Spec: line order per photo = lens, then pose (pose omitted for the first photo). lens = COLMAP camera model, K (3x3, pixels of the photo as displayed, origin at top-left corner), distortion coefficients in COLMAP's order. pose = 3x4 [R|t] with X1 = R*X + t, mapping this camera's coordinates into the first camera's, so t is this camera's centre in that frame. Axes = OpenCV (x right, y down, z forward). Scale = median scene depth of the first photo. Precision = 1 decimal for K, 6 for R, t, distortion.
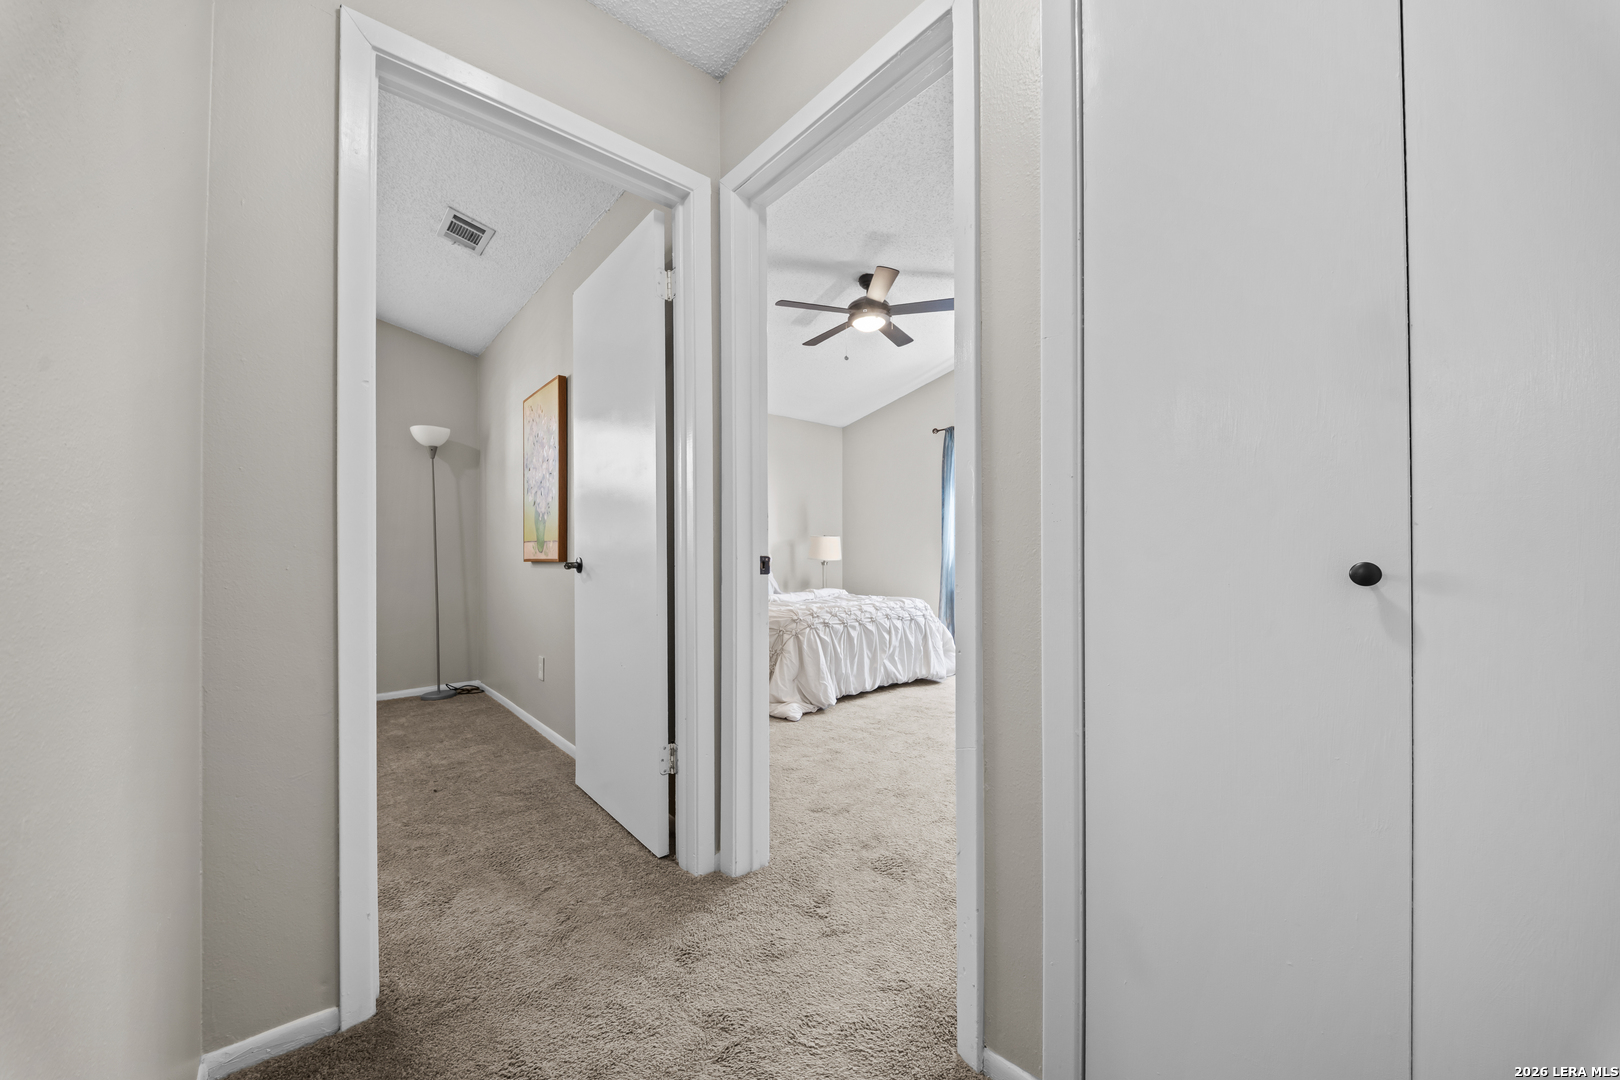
lens RADIAL K [[569.9, 0, 807.5], [0, 569.9, 545.3], [0, 0, 1]] dist [-0.002048, -0.000223]
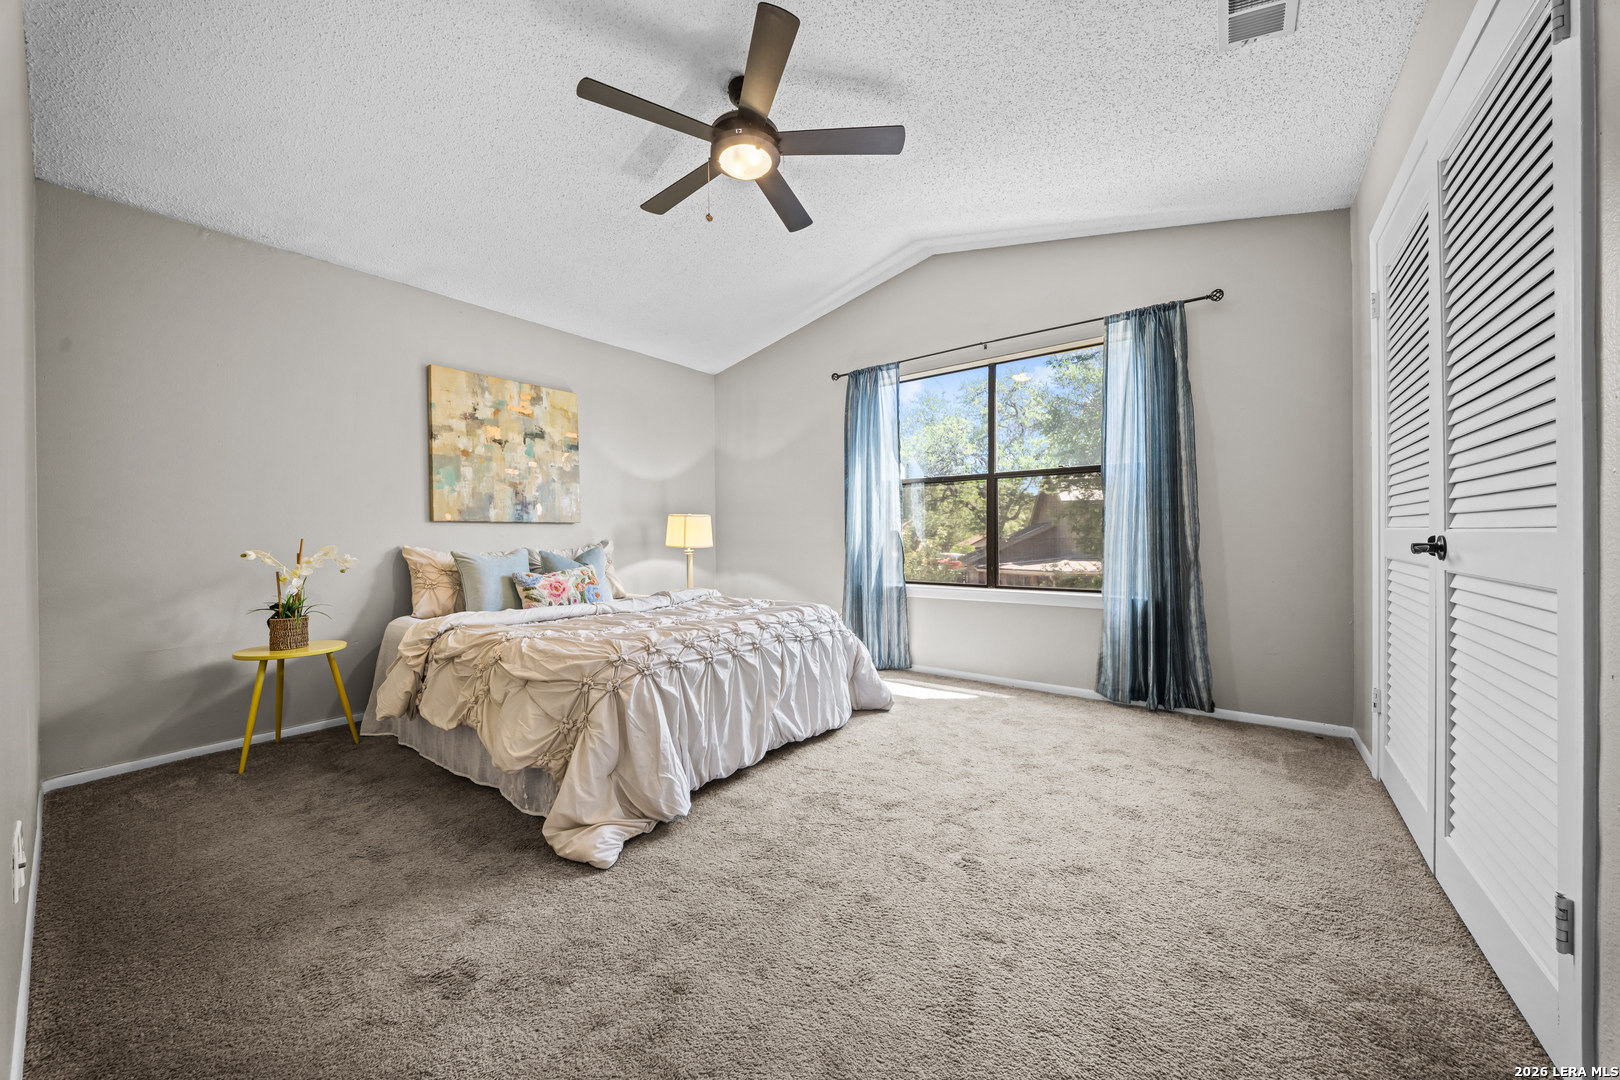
lens RADIAL K [[558.1, 0, 813.7], [0, 558.1, 536.4], [0, 0, 1]] dist [-0.000911, -0.000131]
pose [[0.975755, -0.007815, 0.218727, 0.046636], [0.005027, 0.999899, 0.013302, 0.004424], [-0.218809, -0.011880, 0.975695, 0.412794]]
